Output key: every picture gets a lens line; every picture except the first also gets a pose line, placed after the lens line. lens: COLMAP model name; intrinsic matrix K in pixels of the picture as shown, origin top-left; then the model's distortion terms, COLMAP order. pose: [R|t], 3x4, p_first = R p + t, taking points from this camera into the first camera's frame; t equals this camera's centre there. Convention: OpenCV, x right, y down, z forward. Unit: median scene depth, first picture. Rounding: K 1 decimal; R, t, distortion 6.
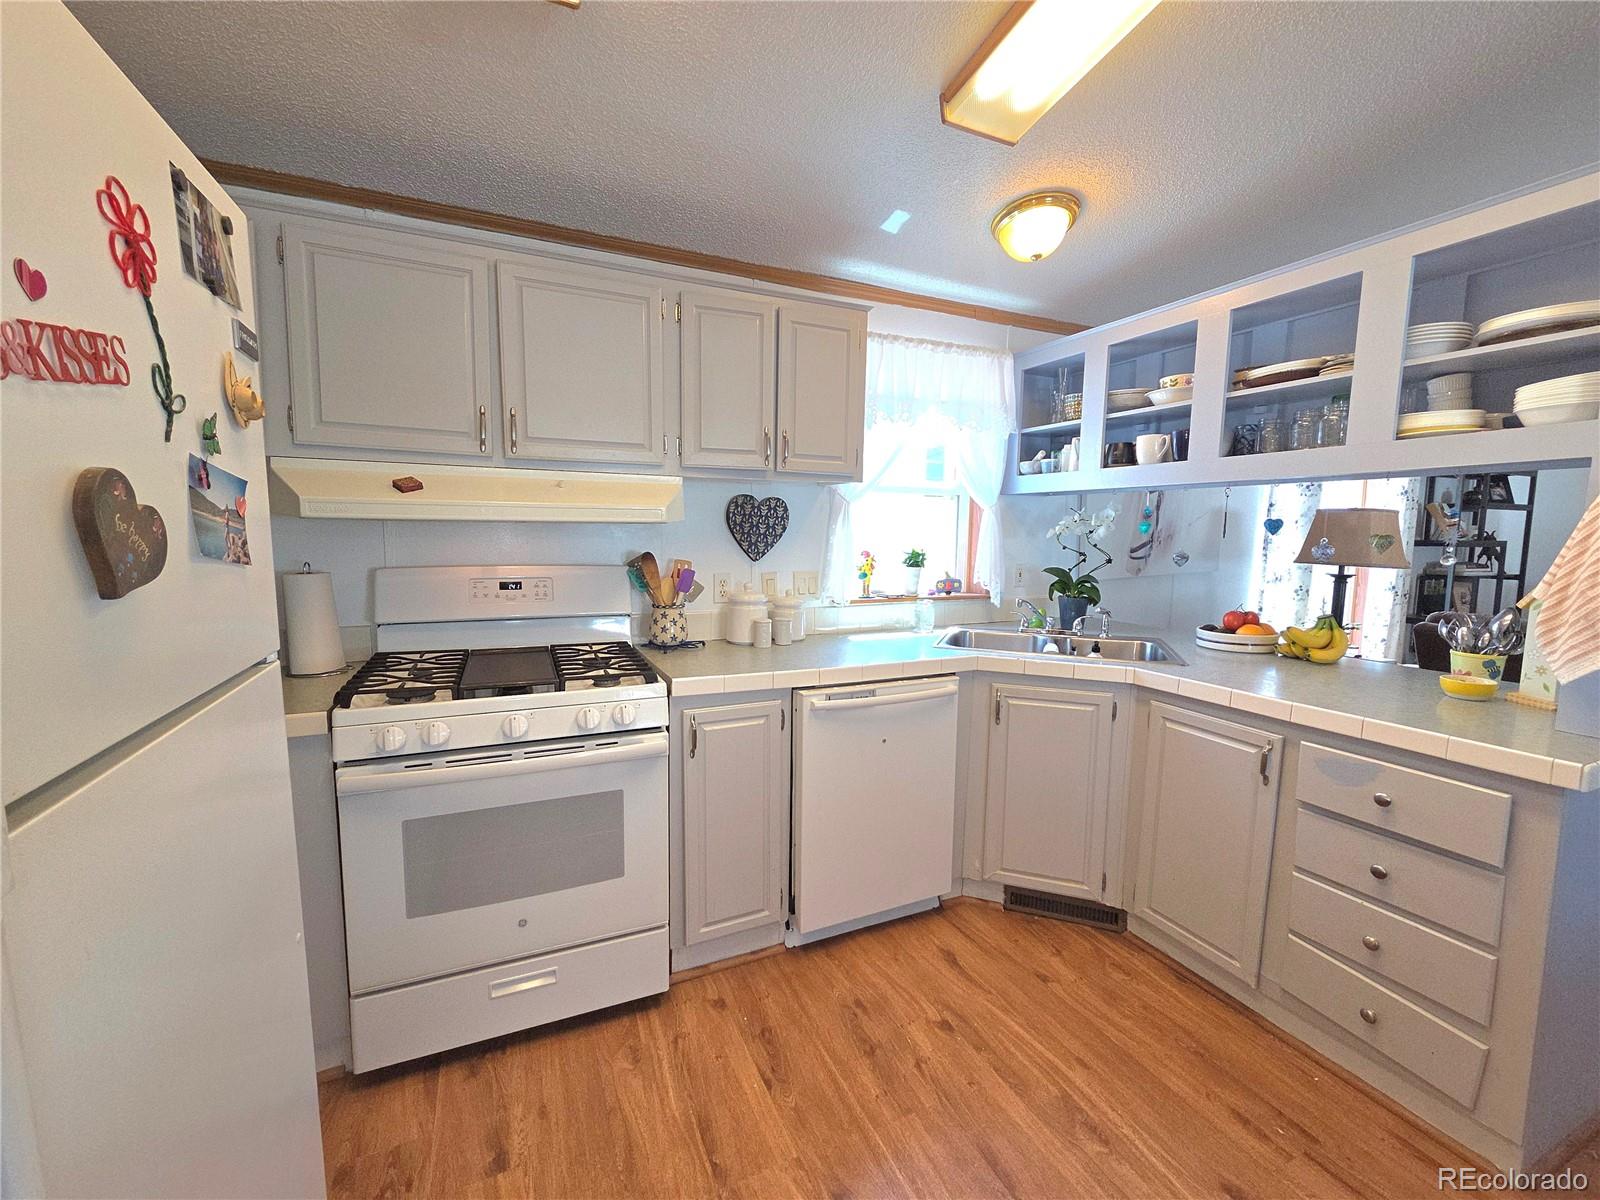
lens RADIAL K [[656.0, 0, 794.8], [0, 656.0, 598.4], [0, 0, 1]] dist [0.002674, -0.000734]
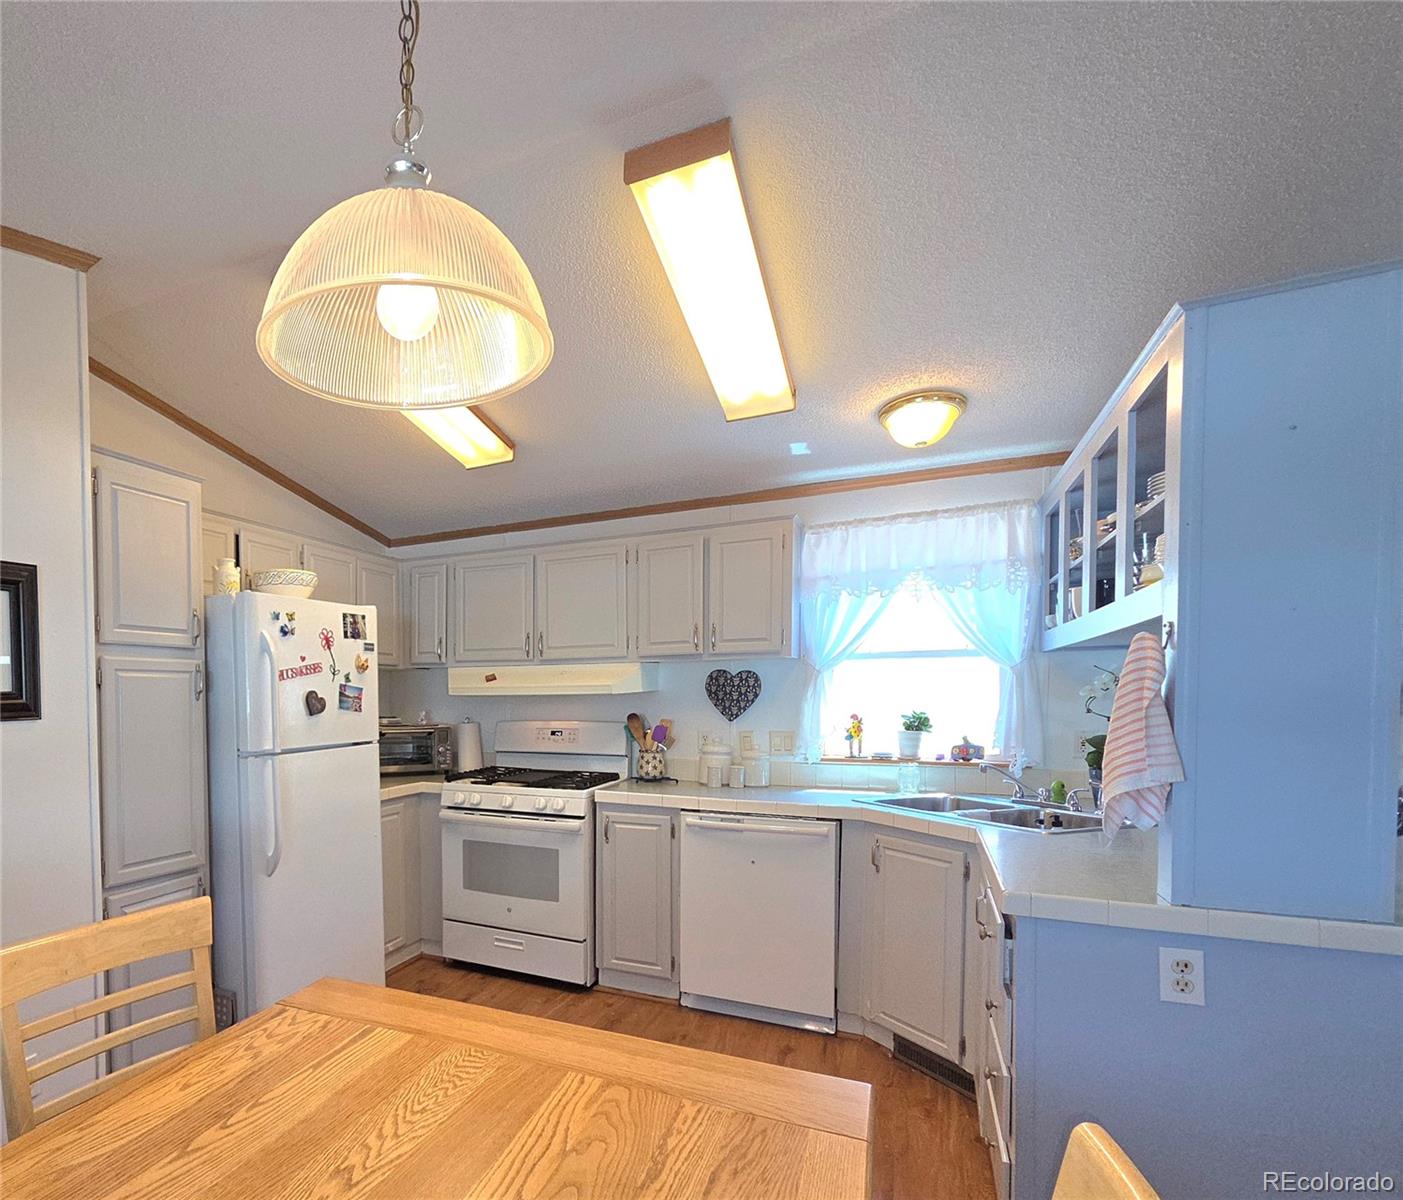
lens RADIAL K [[787.6, 0, 449.0], [0, 787.6, 721.0], [0, 0, 1]] dist [0.011939, -0.006386]
pose [[0.575284, 0.009205, -0.817902, 0.999751], [-0.069553, 0.996866, -0.037702, 0.042734], [0.814991, 0.078577, 0.574121, -0.356106]]
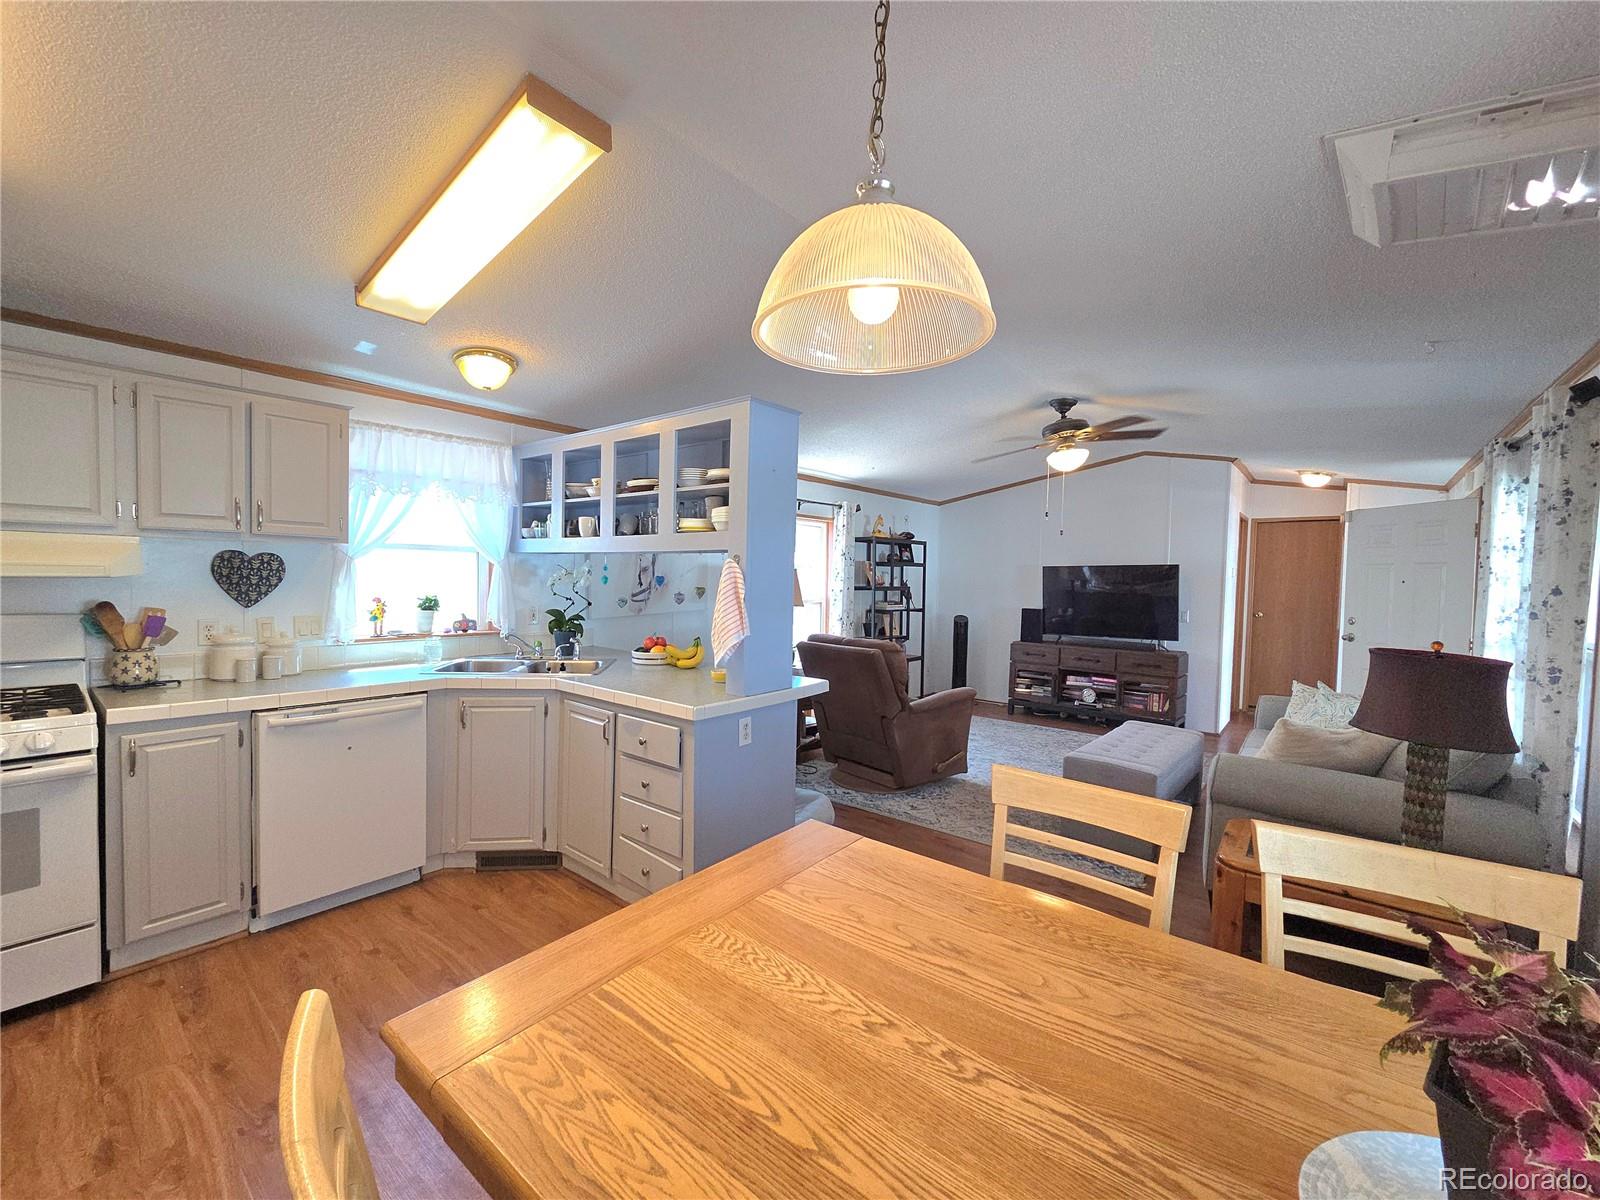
lens RADIAL K [[656.0, 0, 795.7], [0, 656.0, 598.2], [0, 0, 1]] dist [0.002674, -0.000734]
pose [[0.898509, -0.008034, 0.438881, 0.343135], [0.035077, 0.997949, -0.053545, 0.024612], [-0.437551, 0.063505, 0.896949, -0.516651]]
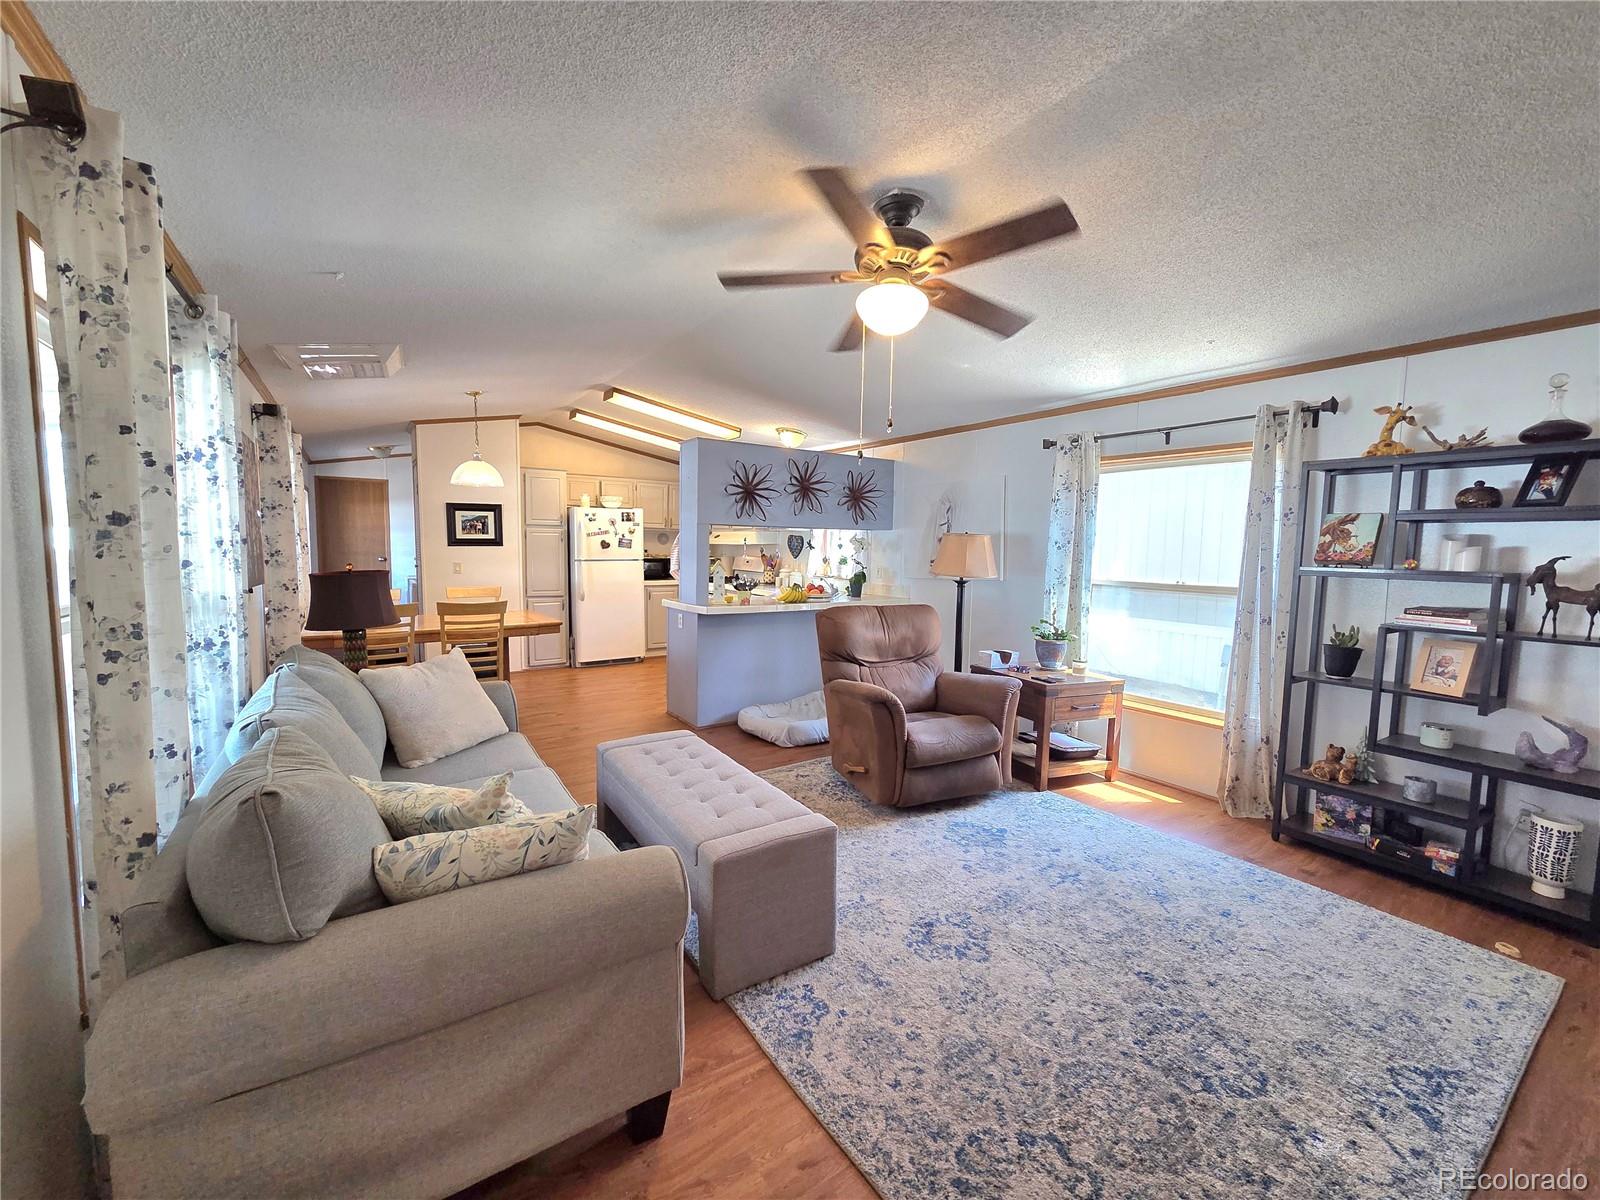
lens RADIAL K [[656.0, 0, 792.5], [0, 656.0, 599.1], [0, 0, 1]] dist [0.002674, -0.000734]
pose [[0.156339, 0.075516, -0.984812, 3.113495], [-0.119139, 0.991235, 0.057095, -0.050485], [0.980492, 0.108403, 0.163966, 0.633689]]
